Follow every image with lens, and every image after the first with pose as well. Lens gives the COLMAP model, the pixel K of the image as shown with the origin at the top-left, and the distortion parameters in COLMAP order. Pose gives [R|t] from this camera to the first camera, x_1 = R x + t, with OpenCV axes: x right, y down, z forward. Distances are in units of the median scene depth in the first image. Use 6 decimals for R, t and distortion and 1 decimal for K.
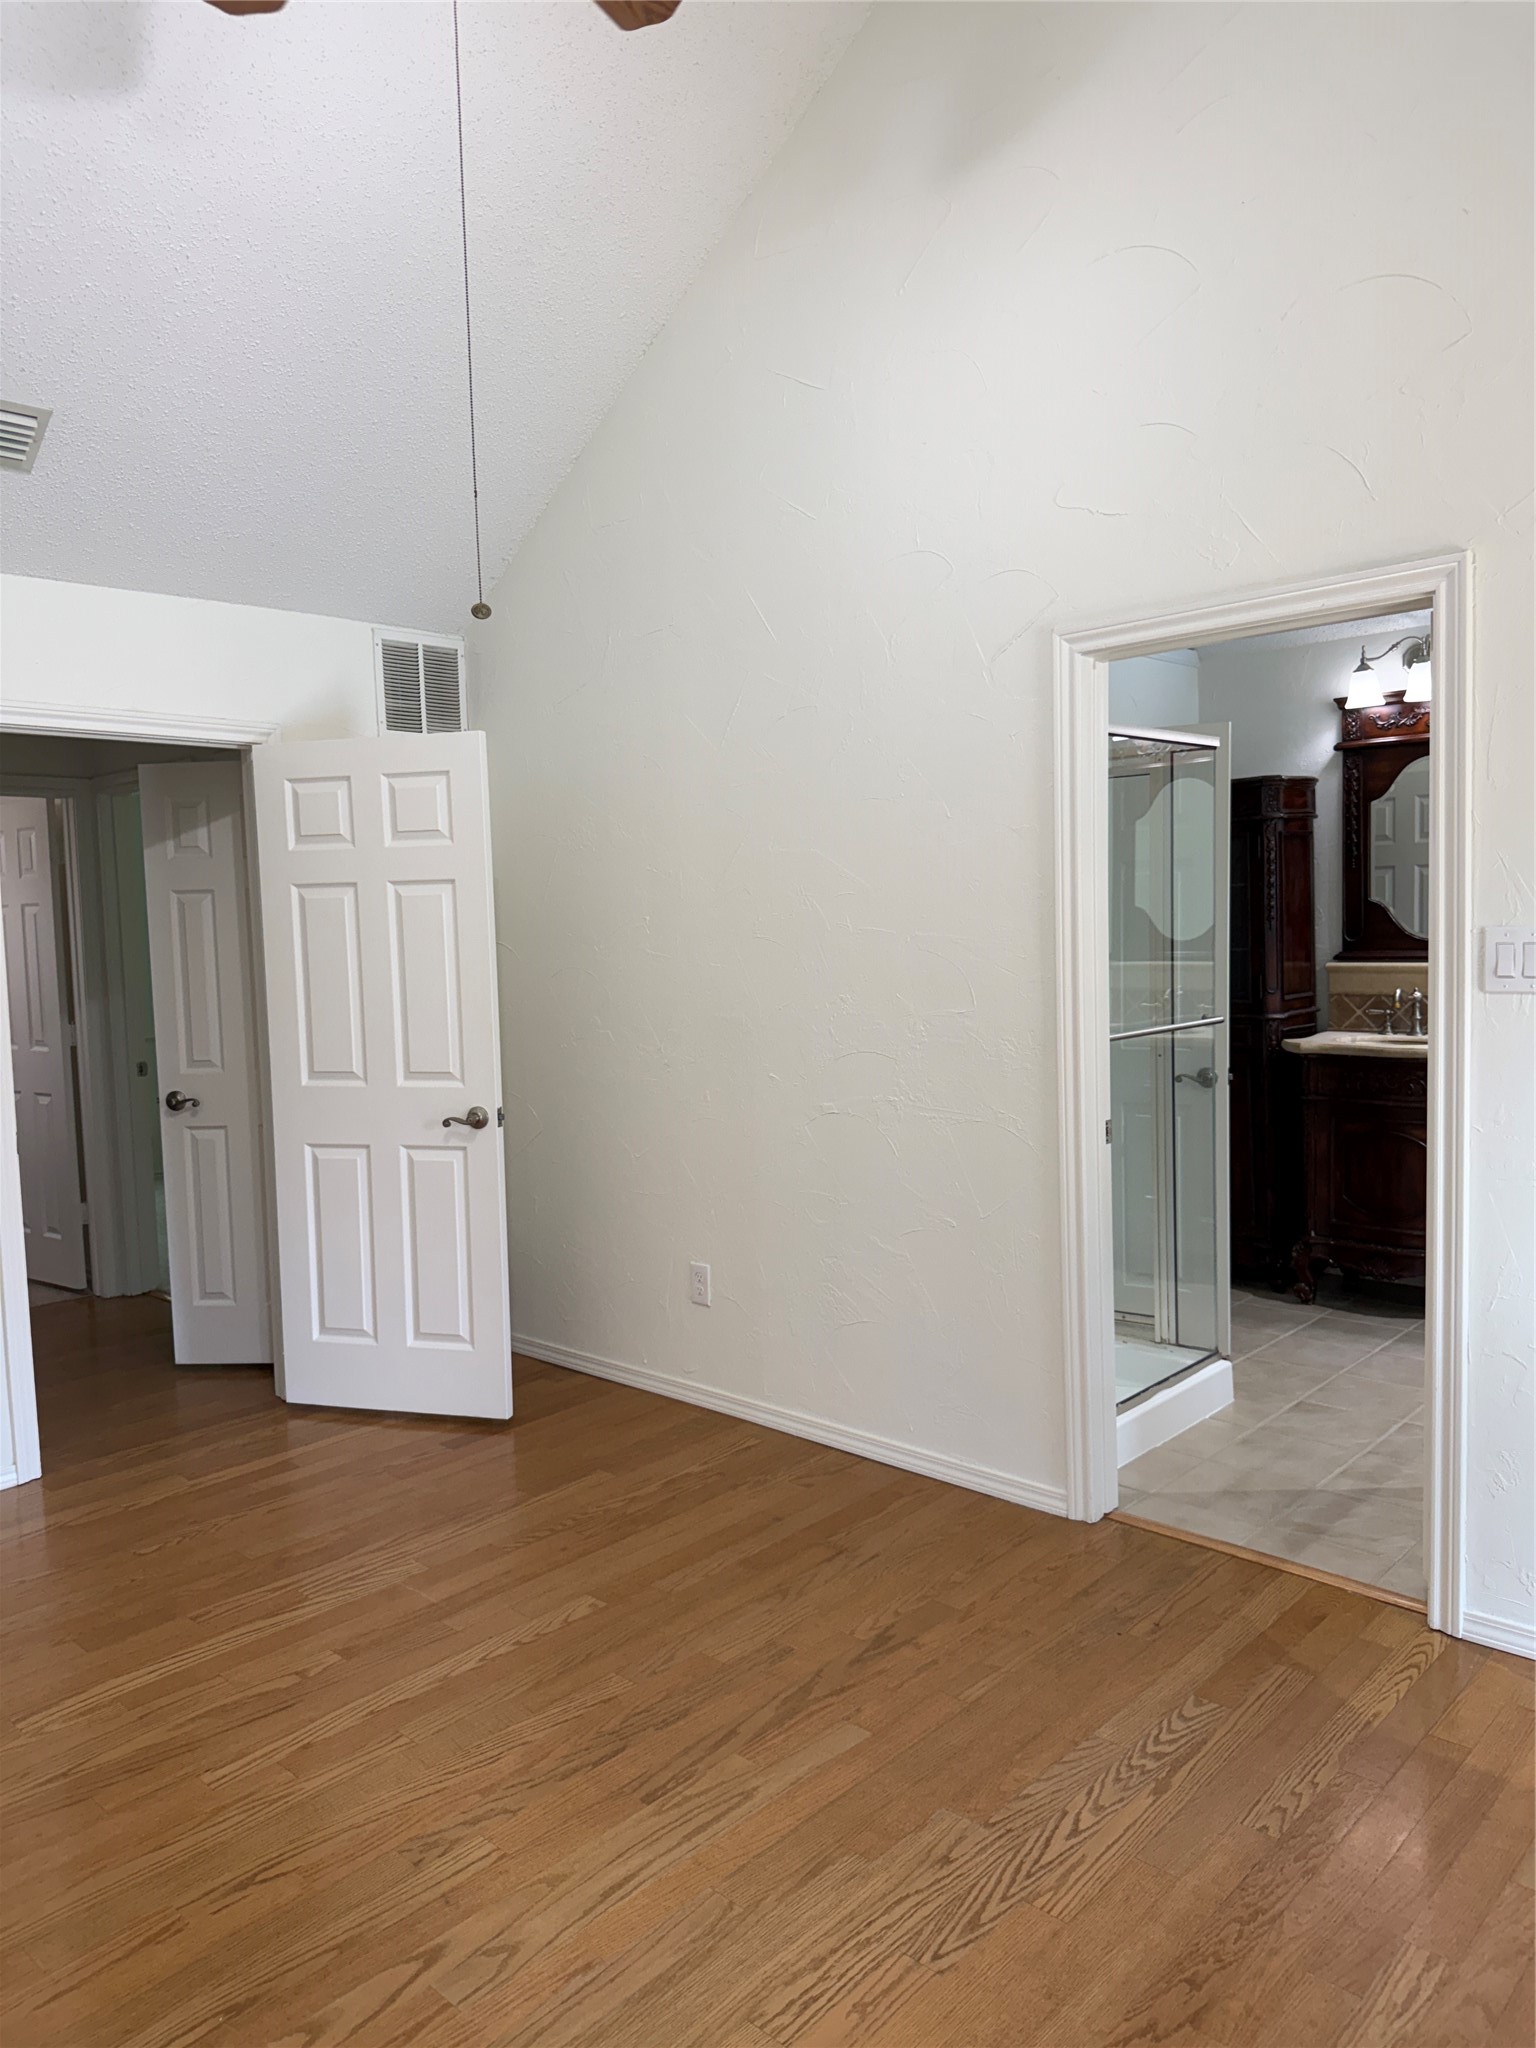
lens RADIAL K [[1439.8, 0, 752.9], [0, 1439.8, 1018.9], [0, 0, 1]] dist [0.023595, -0.033900]
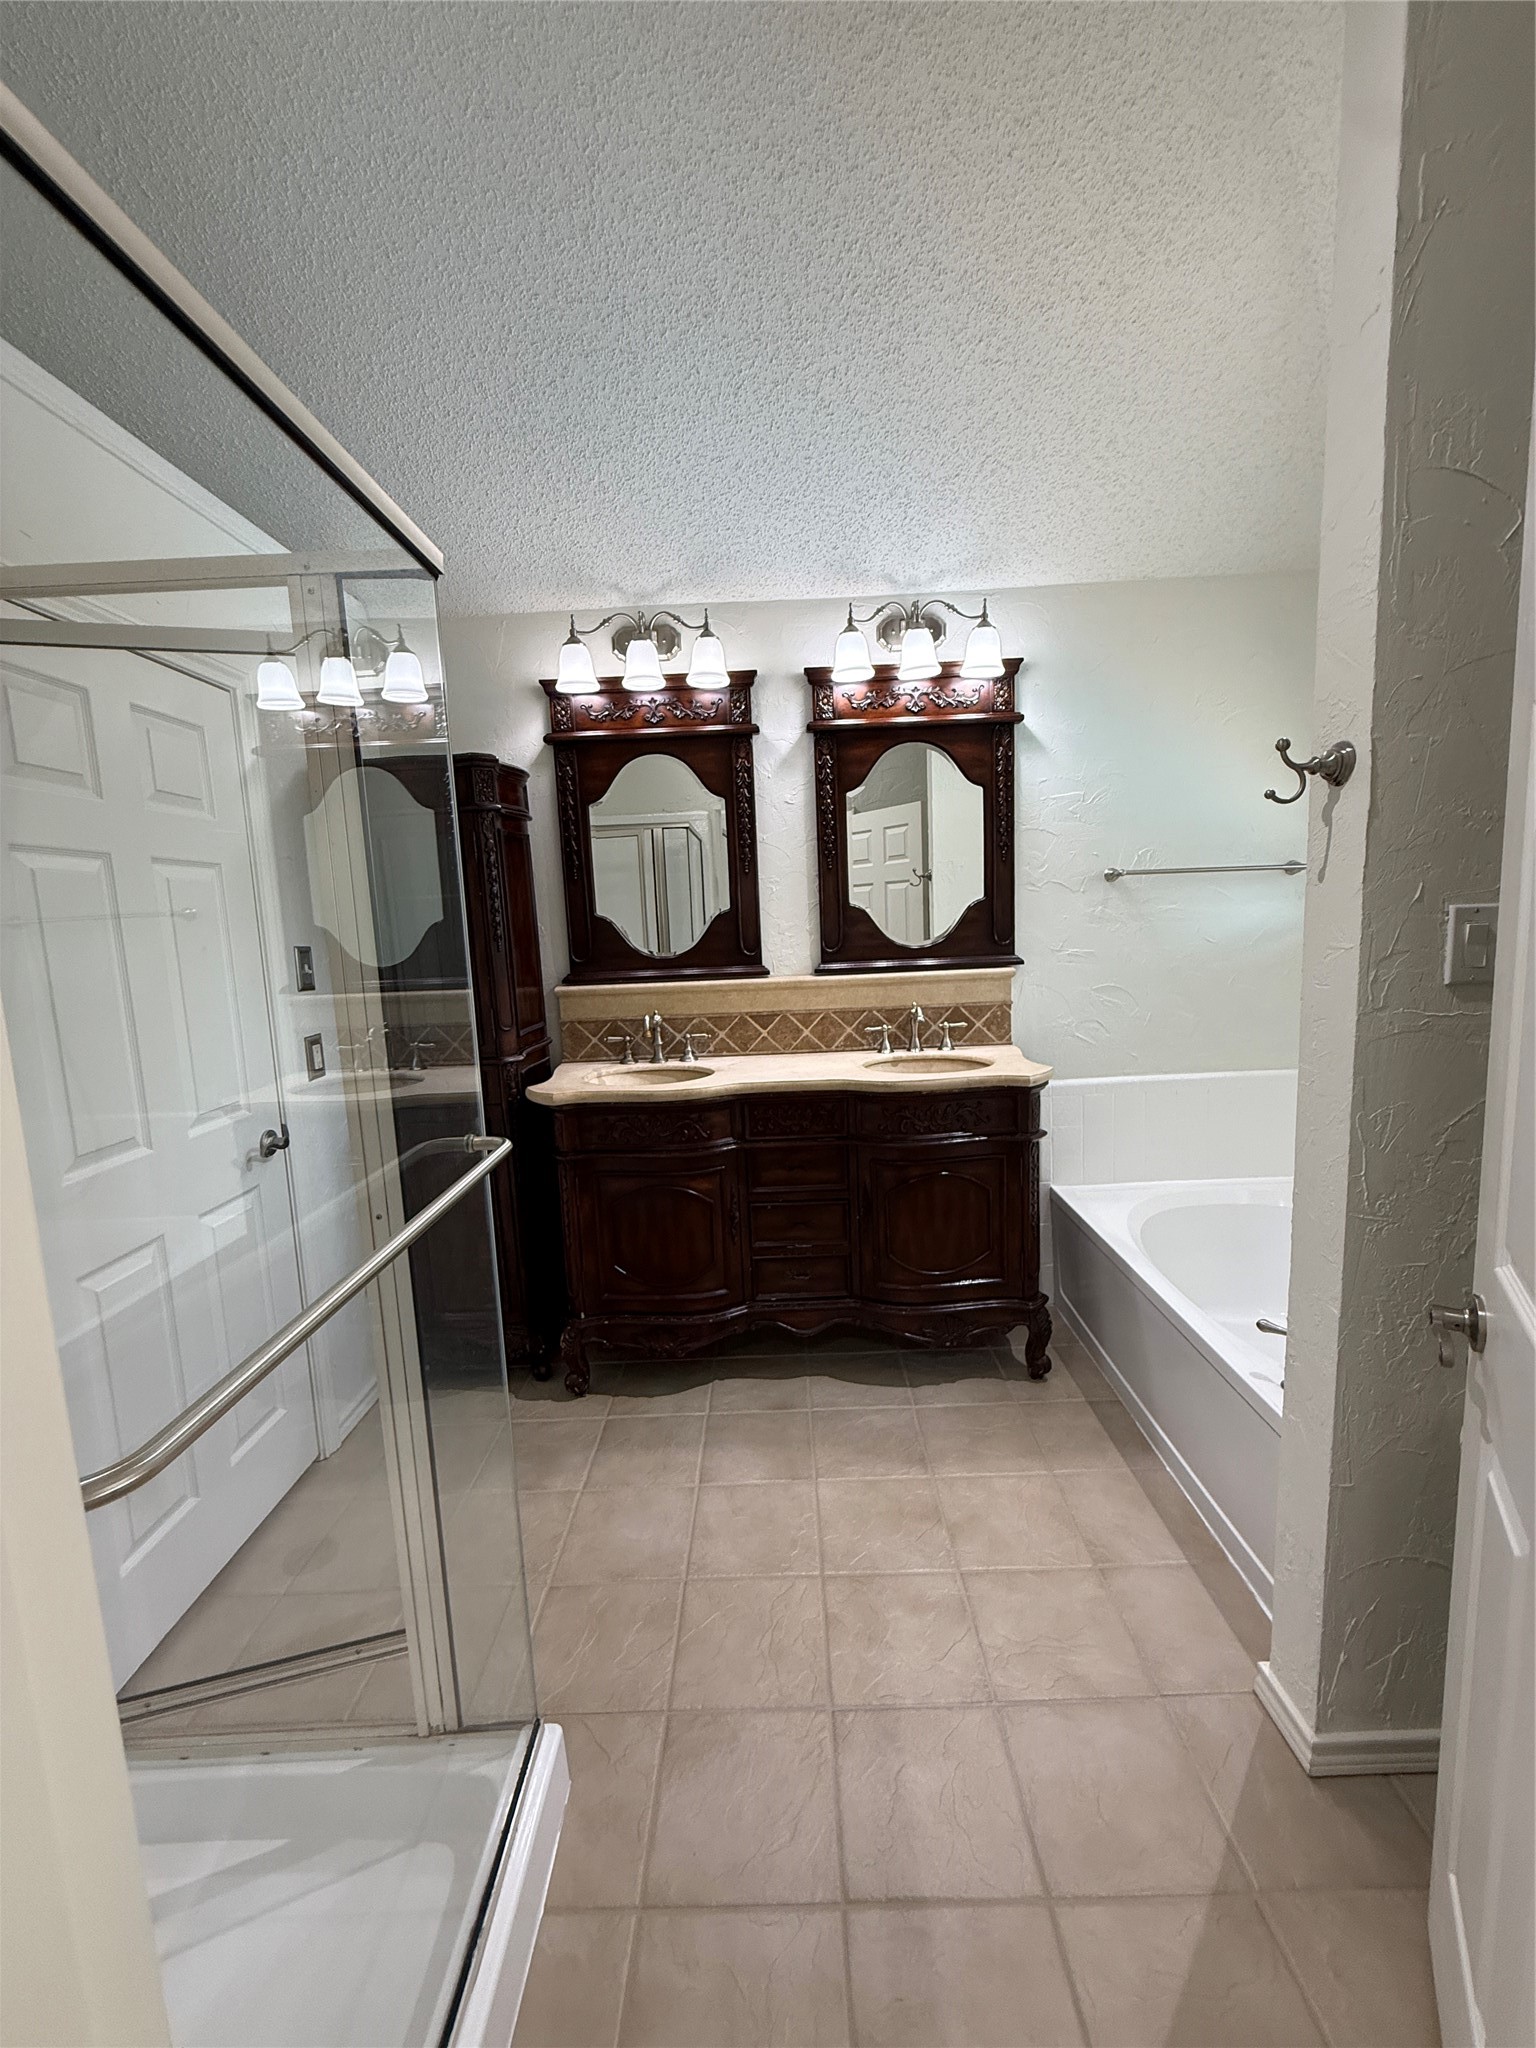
lens RADIAL K [[828.8, 0, 765.2], [0, 828.8, 1024.6], [0, 0, 1]] dist [0.003131, 0.000111]
pose [[0.738767, -0.092924, 0.667524, 0.154080], [0.073410, 0.995651, 0.057357, -0.036673], [-0.669951, 0.006630, 0.742376, 0.546645]]
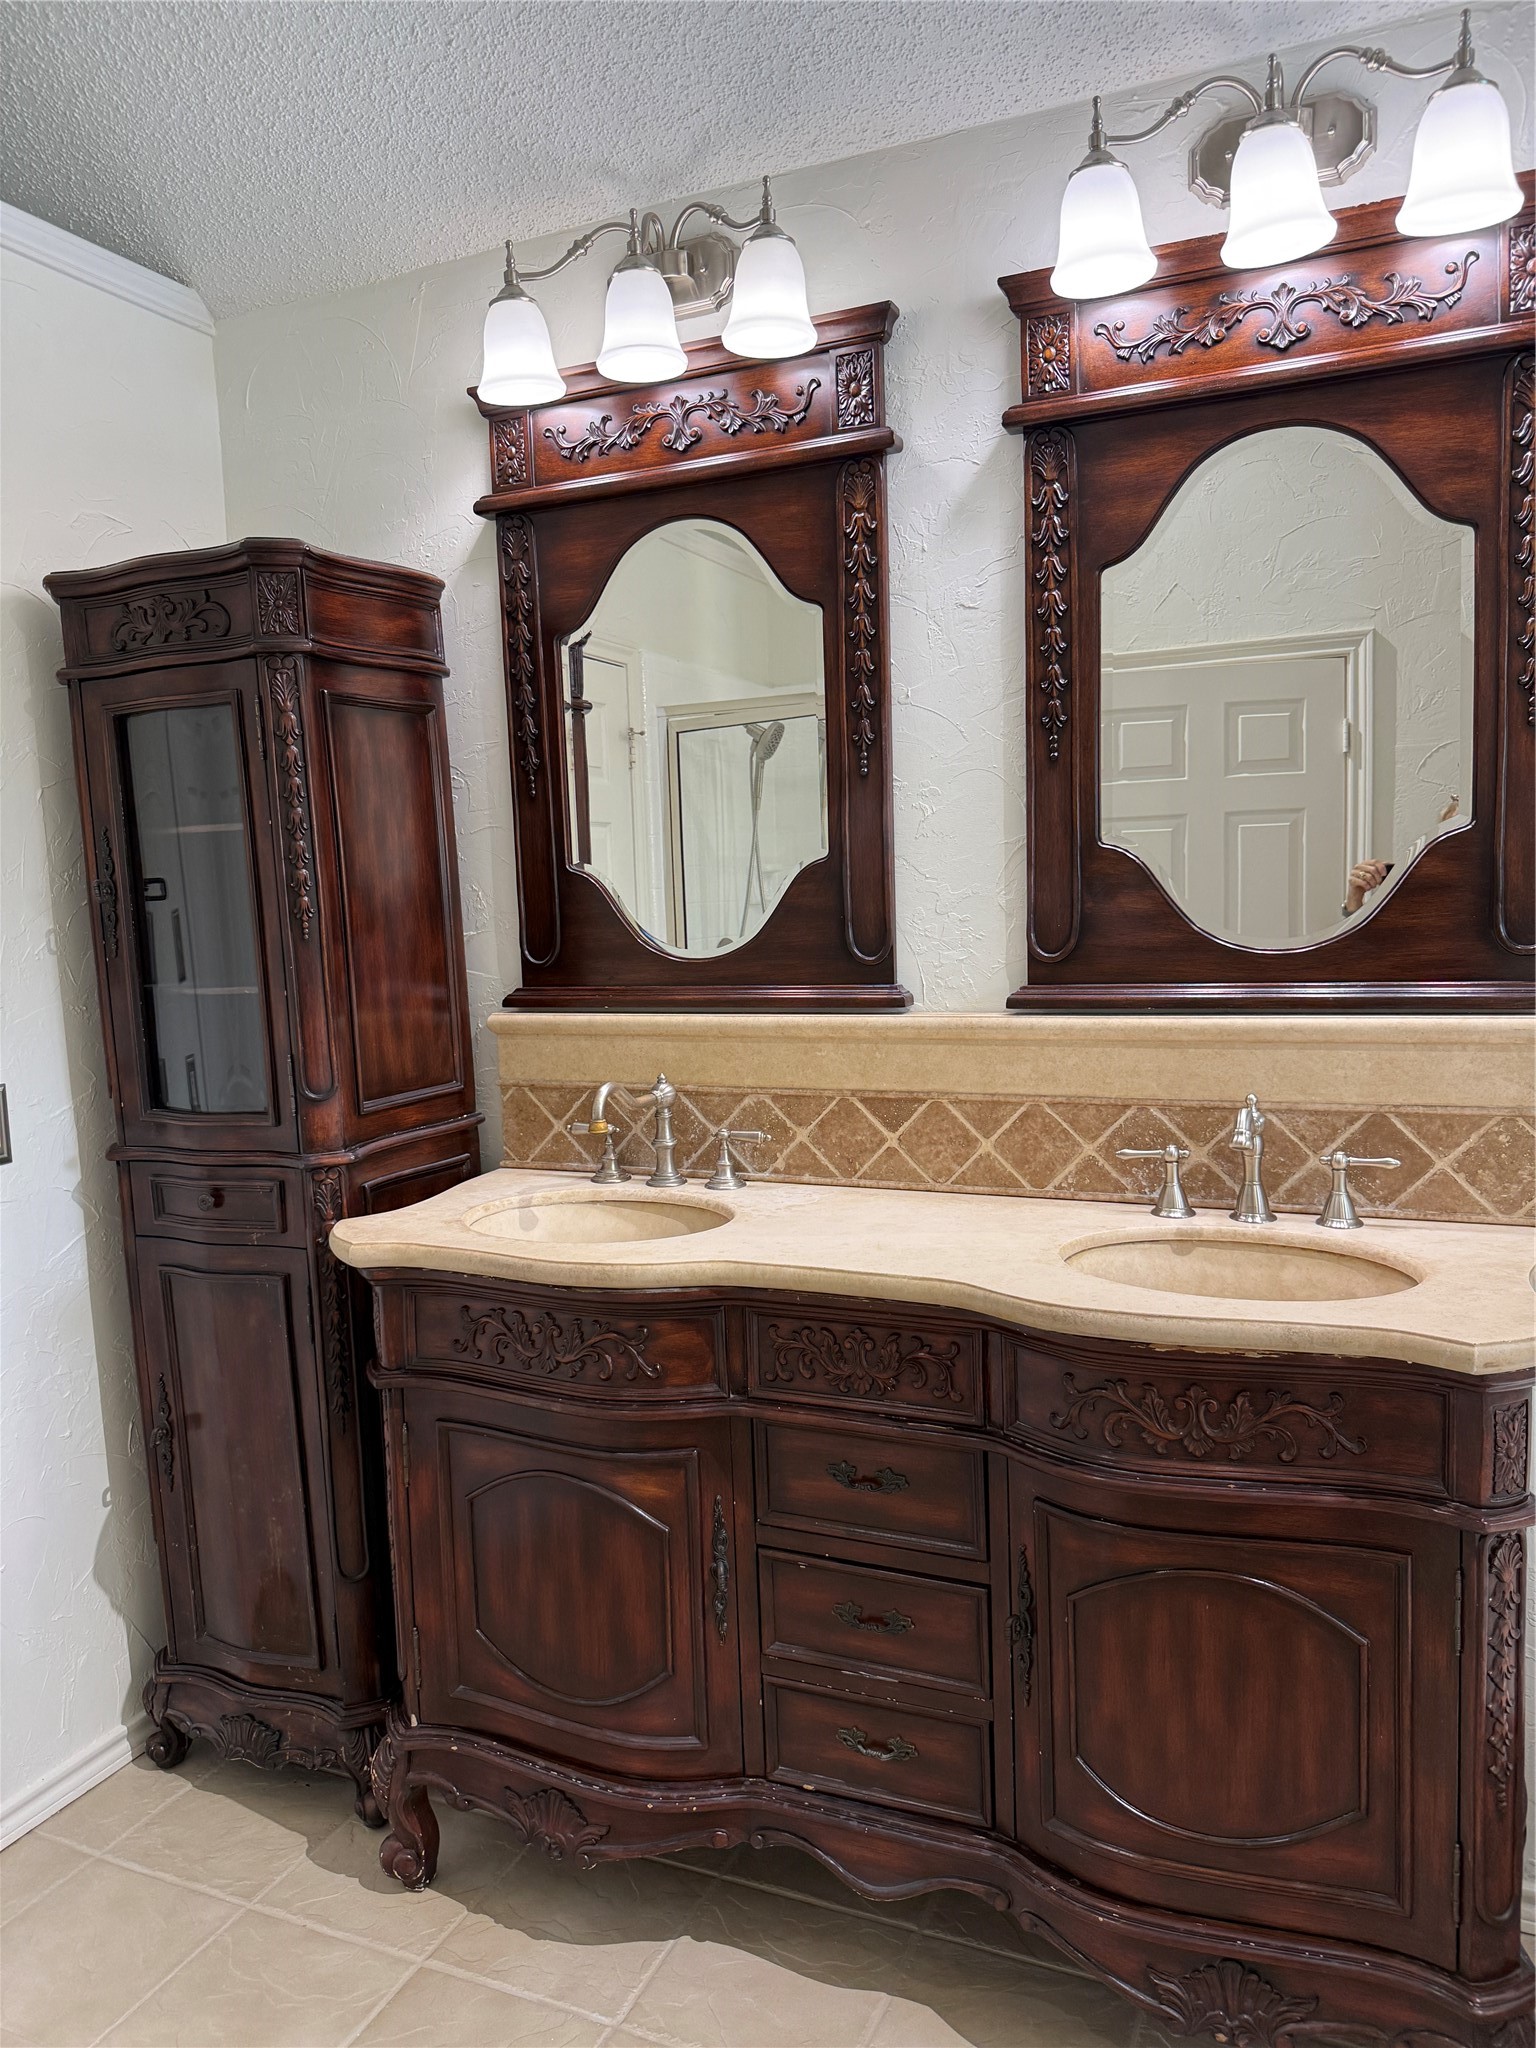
lens RADIAL K [[1439.8, 0, 757.4], [0, 1439.8, 1028.4], [0, 0, 1]] dist [0.023595, -0.033900]
pose [[0.948276, -0.032404, 0.315789, 0.342939], [0.030673, 0.999475, 0.010450, -0.037216], [-0.315962, -0.000223, 0.948772, 0.573649]]
